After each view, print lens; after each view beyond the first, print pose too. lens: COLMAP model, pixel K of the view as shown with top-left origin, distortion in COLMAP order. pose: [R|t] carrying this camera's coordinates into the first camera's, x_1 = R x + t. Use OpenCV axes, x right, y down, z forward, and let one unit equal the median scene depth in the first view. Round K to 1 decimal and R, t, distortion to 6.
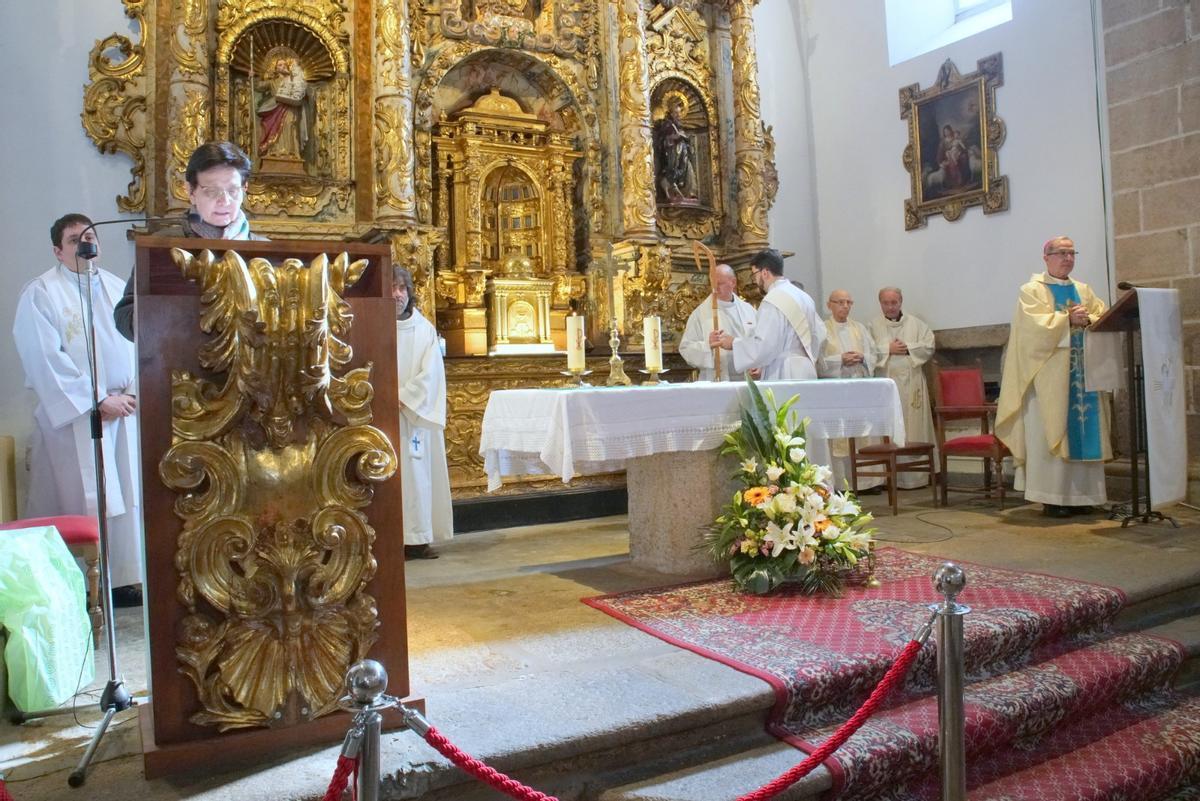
lens RADIAL K [[894.6, 0, 620.8], [0, 894.6, 380.3], [0, 0, 1]] dist [-0.140974, 0.101369]
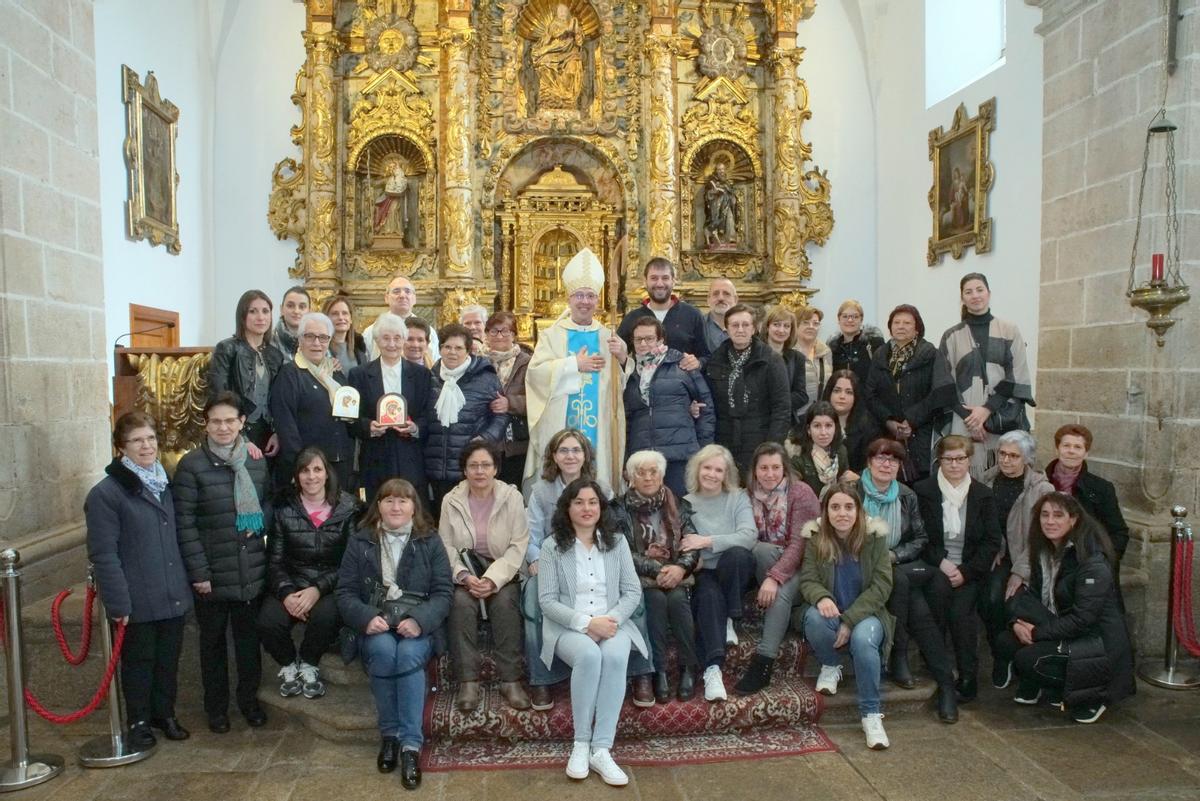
lens RADIAL K [[862.3, 0, 604.5], [0, 862.3, 433.2], [0, 0, 1]] dist [-0.129398, 0.091251]
pose [[0.918982, 0.053299, -0.390681, 0.425346], [-0.022974, 0.996377, 0.081890, -0.048917], [0.393630, -0.066280, 0.916876, -0.129989]]
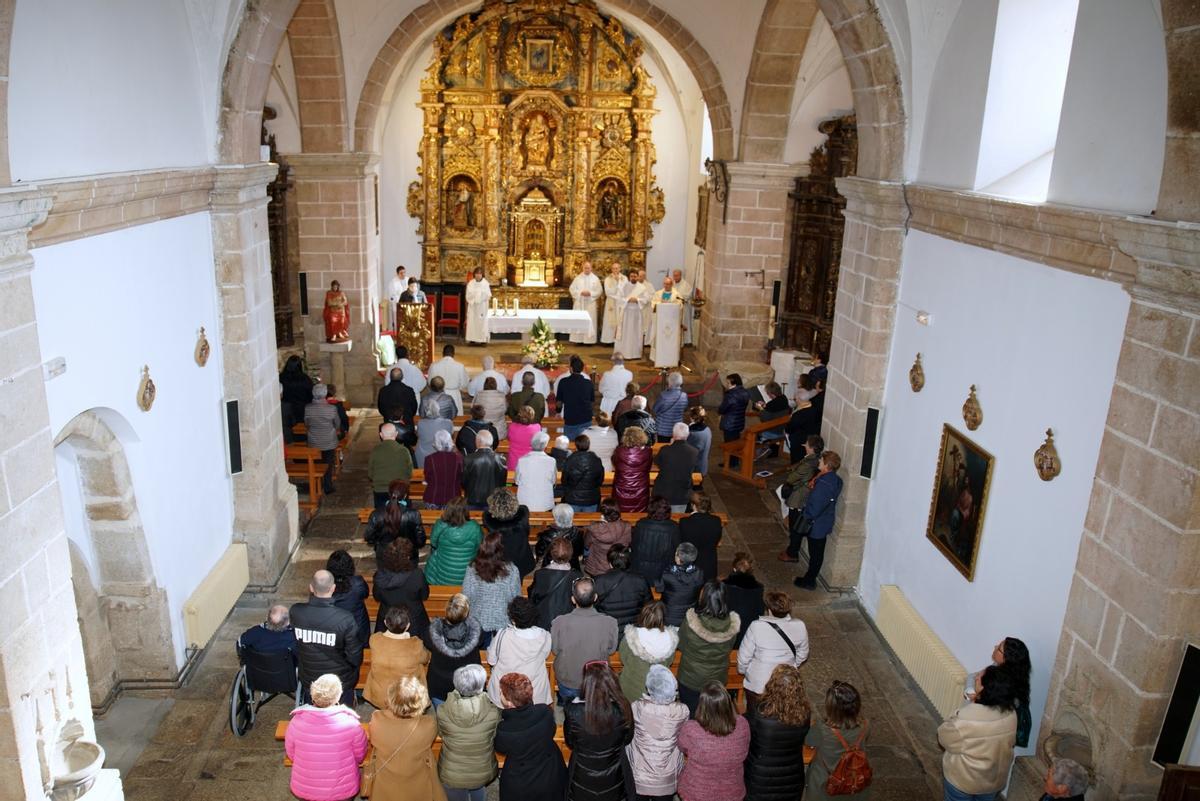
lens RADIAL K [[894.6, 0, 620.8], [0, 894.6, 380.3], [0, 0, 1]] dist [-0.140974, 0.101369]
pose [[0.914924, 0.168545, -0.366750, 1.267552], [-0.067255, 0.959598, 0.273218, -0.538816], [0.397982, -0.225308, 0.889295, -1.582445]]
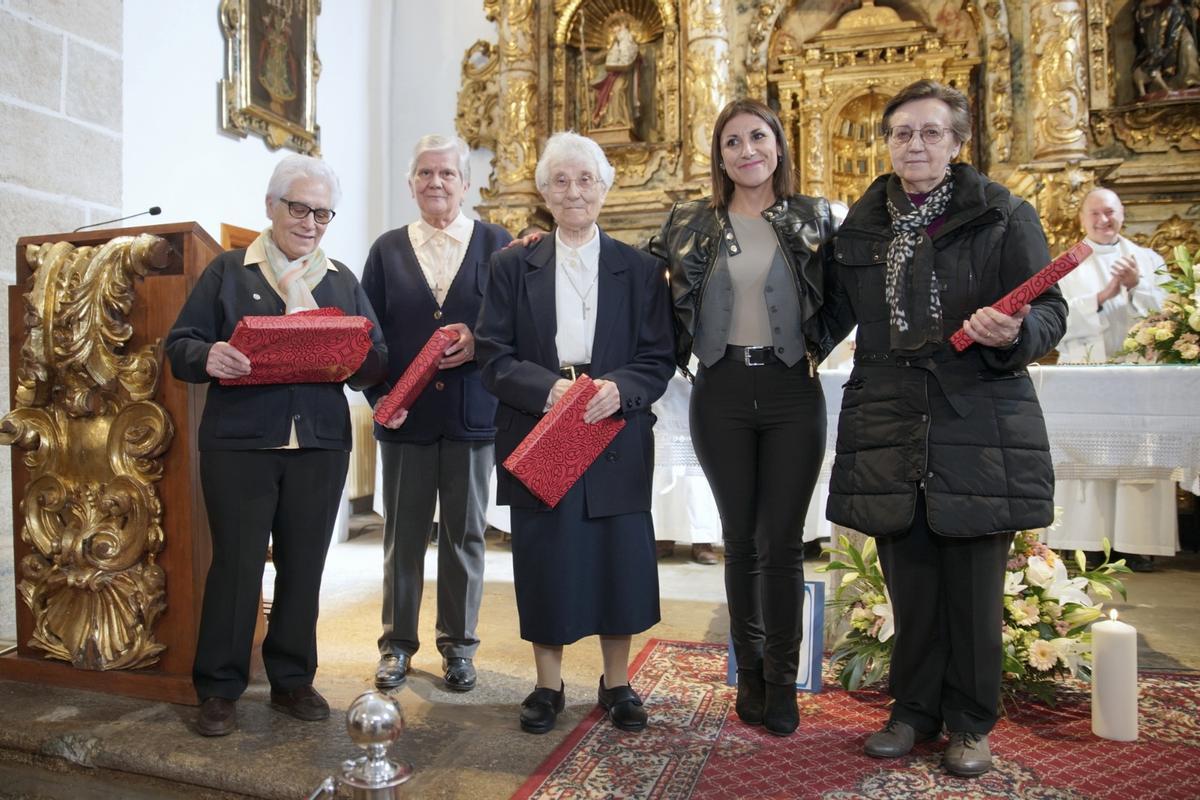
lens RADIAL K [[931.9, 0, 535.2], [0, 931.9, 383.2], [0, 0, 1]] dist [-0.131755, 0.091545]
pose [[0.672981, 0.026996, -0.739167, 0.276025], [-0.007053, 0.999522, 0.030084, -0.002264], [0.739626, -0.015033, 0.672850, 0.212629]]
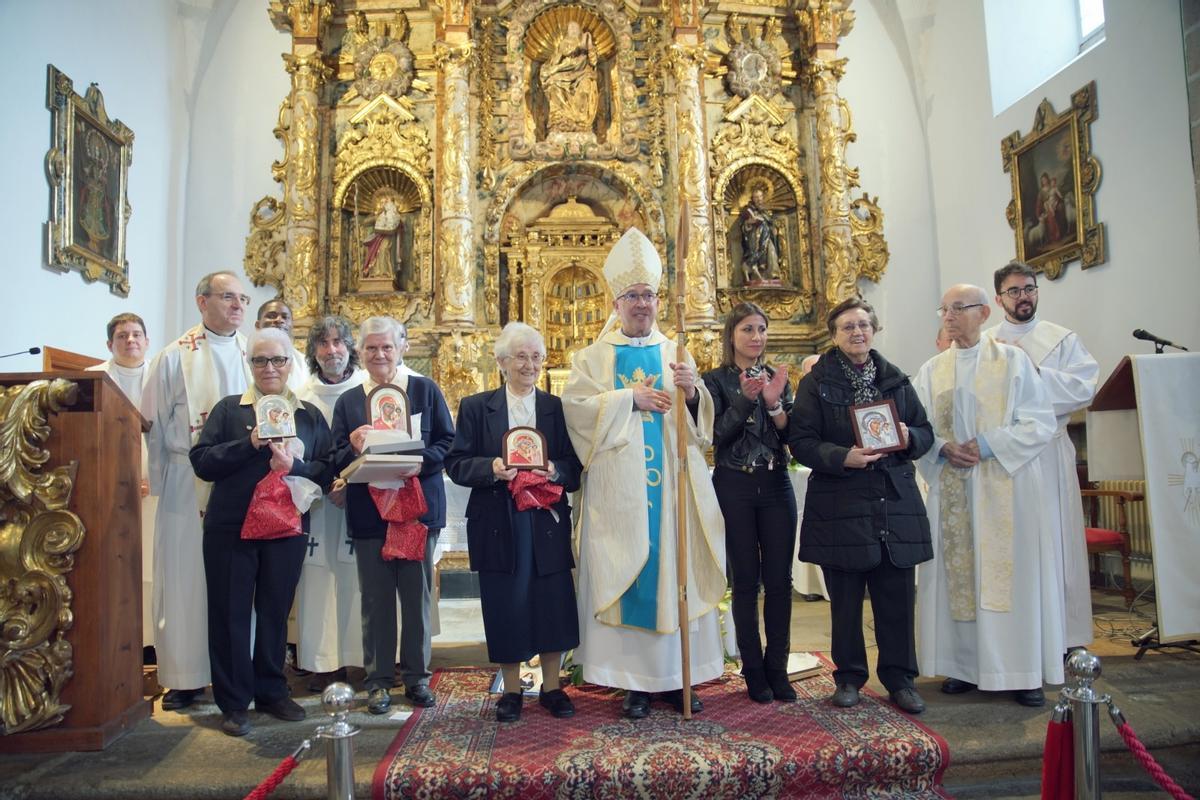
lens RADIAL K [[816.1, 0, 593.2], [0, 816.1, 406.8], [0, 0, 1]] dist [-0.132853, 0.093551]
pose [[0.903104, -0.020029, -0.428954, 0.319352], [-0.001185, 0.998792, -0.049131, -0.016321], [0.429419, 0.044879, 0.901989, 0.098918]]
